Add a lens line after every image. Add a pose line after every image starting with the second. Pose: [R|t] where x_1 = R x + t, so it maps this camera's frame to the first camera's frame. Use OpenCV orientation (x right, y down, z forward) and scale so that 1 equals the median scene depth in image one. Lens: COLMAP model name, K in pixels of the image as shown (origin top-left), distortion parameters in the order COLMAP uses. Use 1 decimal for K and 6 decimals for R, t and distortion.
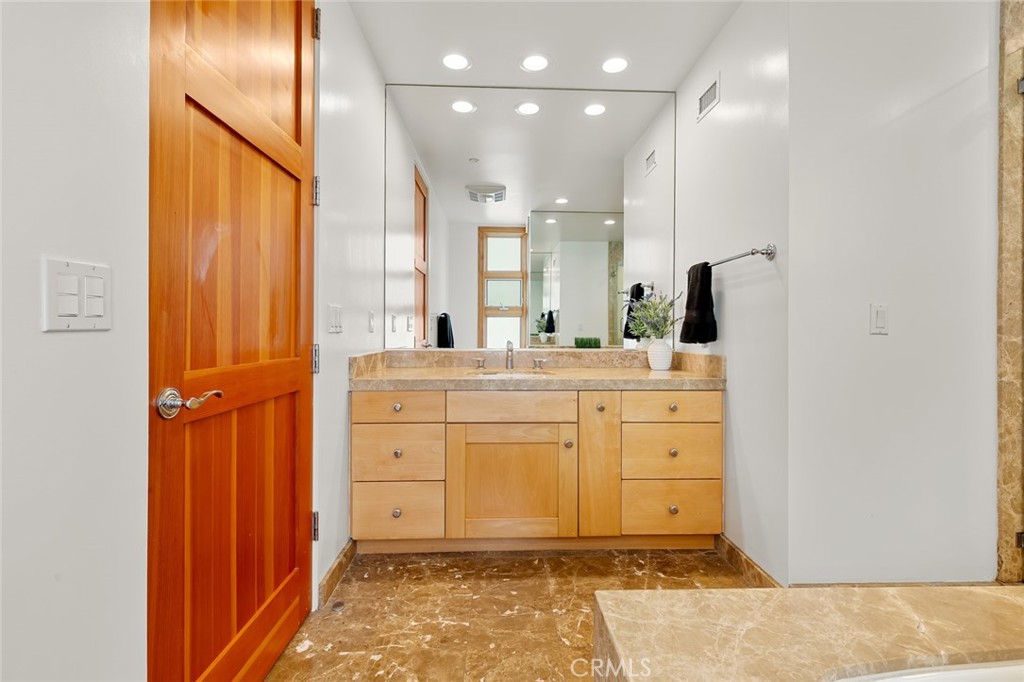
lens RADIAL K [[459.0, 0, 514.2], [0, 459.0, 330.5], [0, 0, 1]] dist [0.006771, -0.002099]
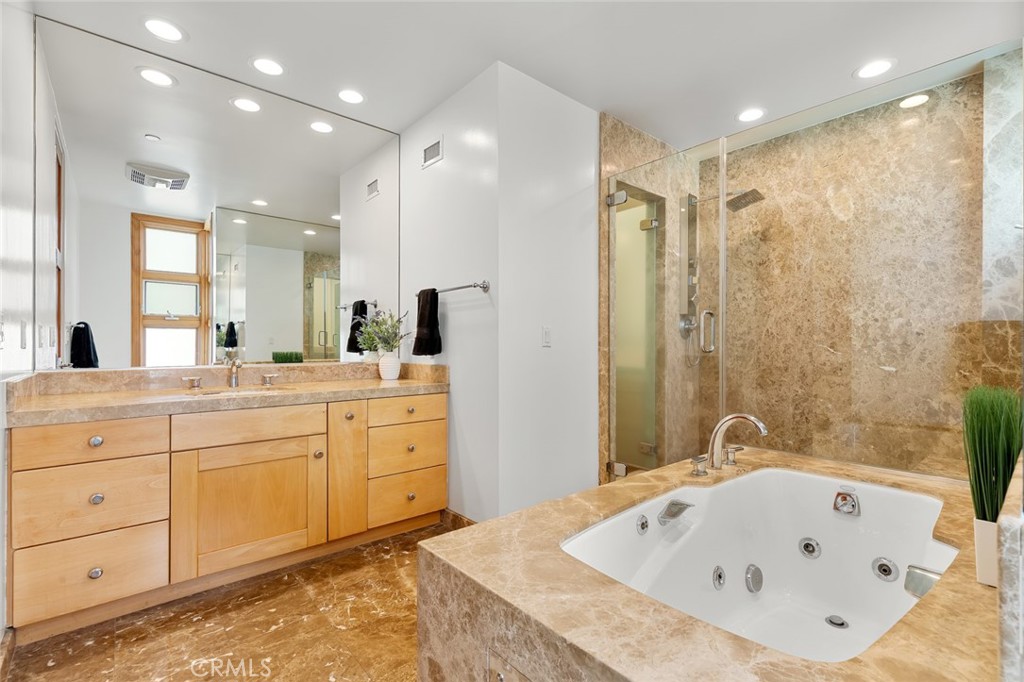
lens RADIAL K [[459.0, 0, 517.0], [0, 459.0, 343.9], [0, 0, 1]] dist [0.006771, -0.002099]
pose [[0.778910, -0.002598, 0.627130, -0.182970], [0.002455, 0.999996, 0.001093, -0.002726], [-0.627131, 0.000689, 0.778914, -0.089139]]
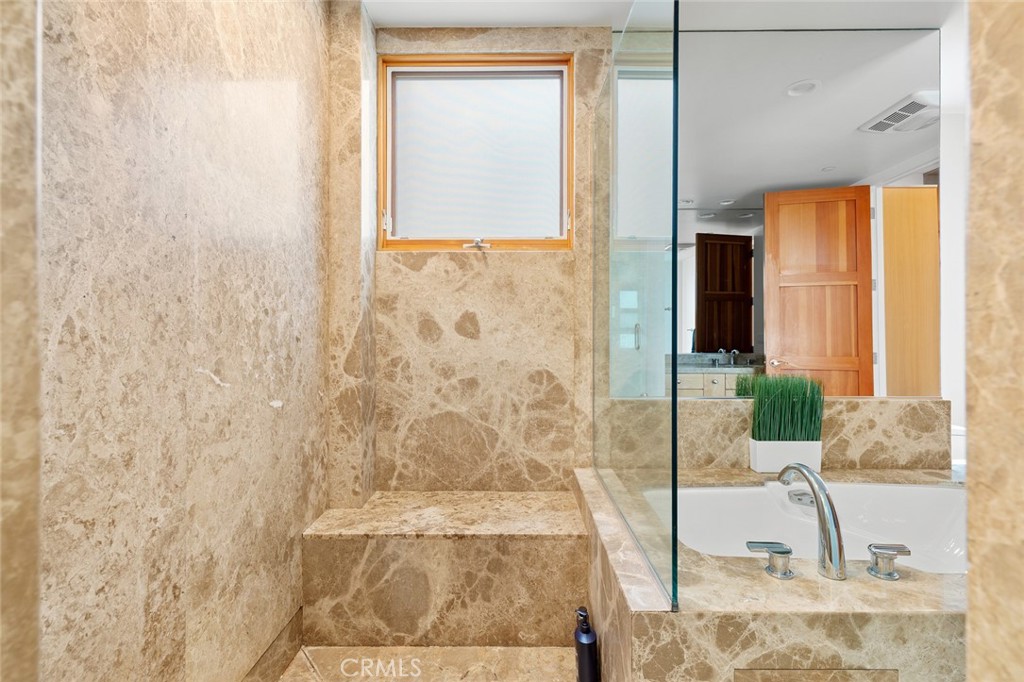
lens RADIAL K [[459.0, 0, 520.3], [0, 459.0, 331.3], [0, 0, 1]] dist [0.006771, -0.002099]
pose [[-0.999093, -0.005288, 0.042261, 1.037723], [-0.005504, 0.999972, -0.005017, -0.037287], [-0.042233, -0.005245, -0.999094, 0.936470]]
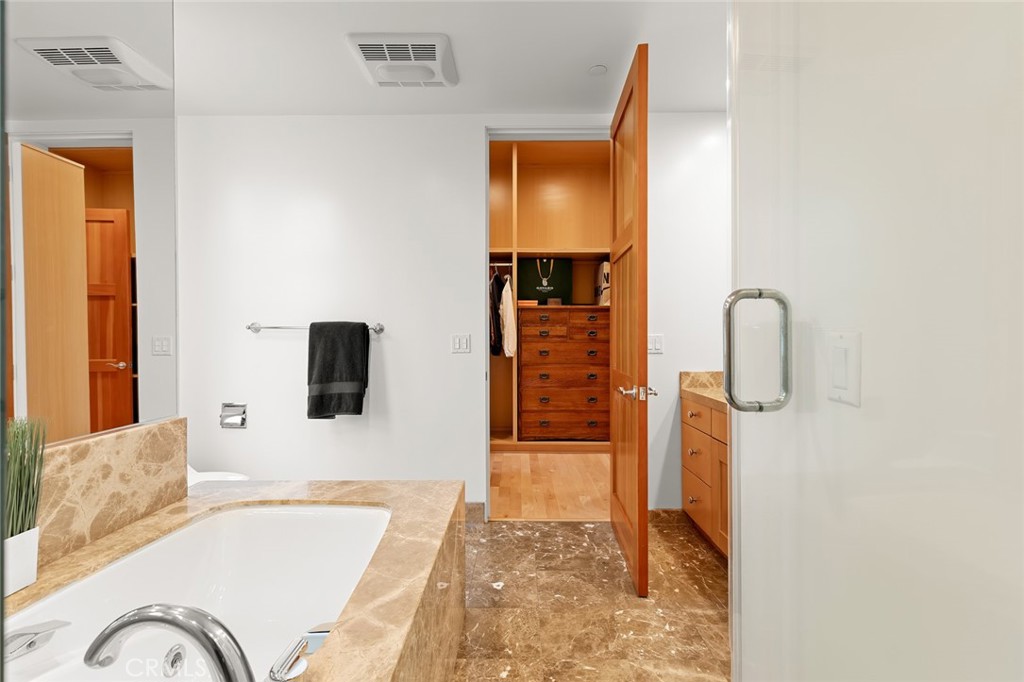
lens RADIAL K [[459.0, 0, 514.0], [0, 459.0, 338.1], [0, 0, 1]] dist [0.006771, -0.002099]
pose [[-0.044472, 0.002150, -0.999008, 0.986461], [0.005513, 0.999983, 0.001907, -0.043746], [0.998995, -0.005423, -0.044483, 0.568329]]
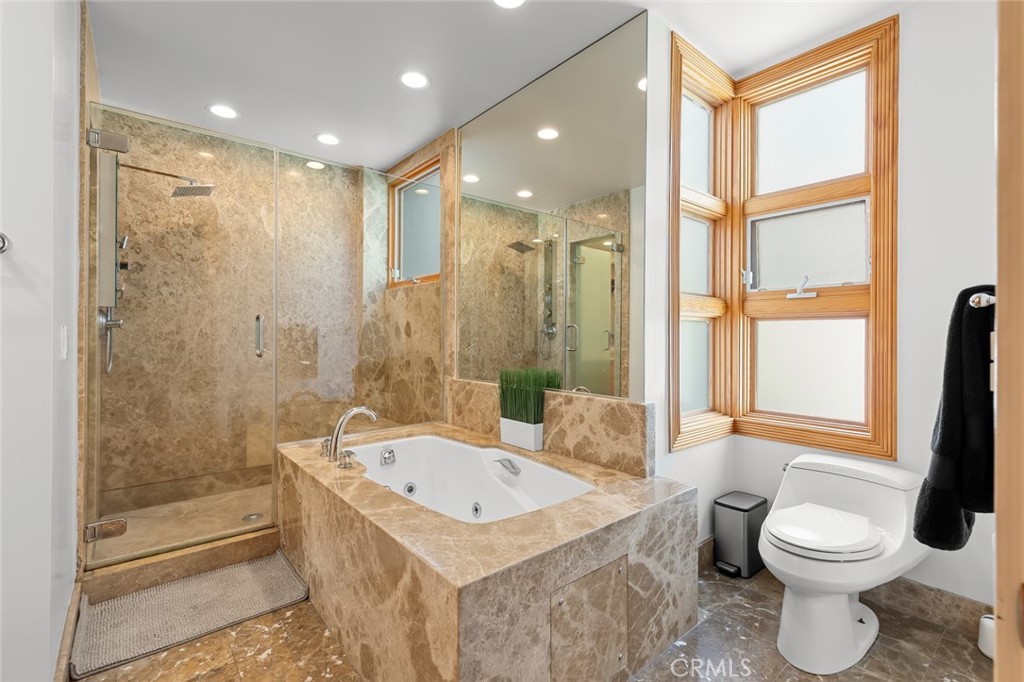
lens RADIAL K [[459.0, 0, 516.0], [0, 459.0, 333.9], [0, 0, 1]] dist [0.006771, -0.002099]
pose [[-0.616312, -0.003454, 0.787494, -0.362171], [-0.008190, 0.999964, -0.002023, -0.037513], [-0.787459, -0.007697, -0.616318, 0.691467]]
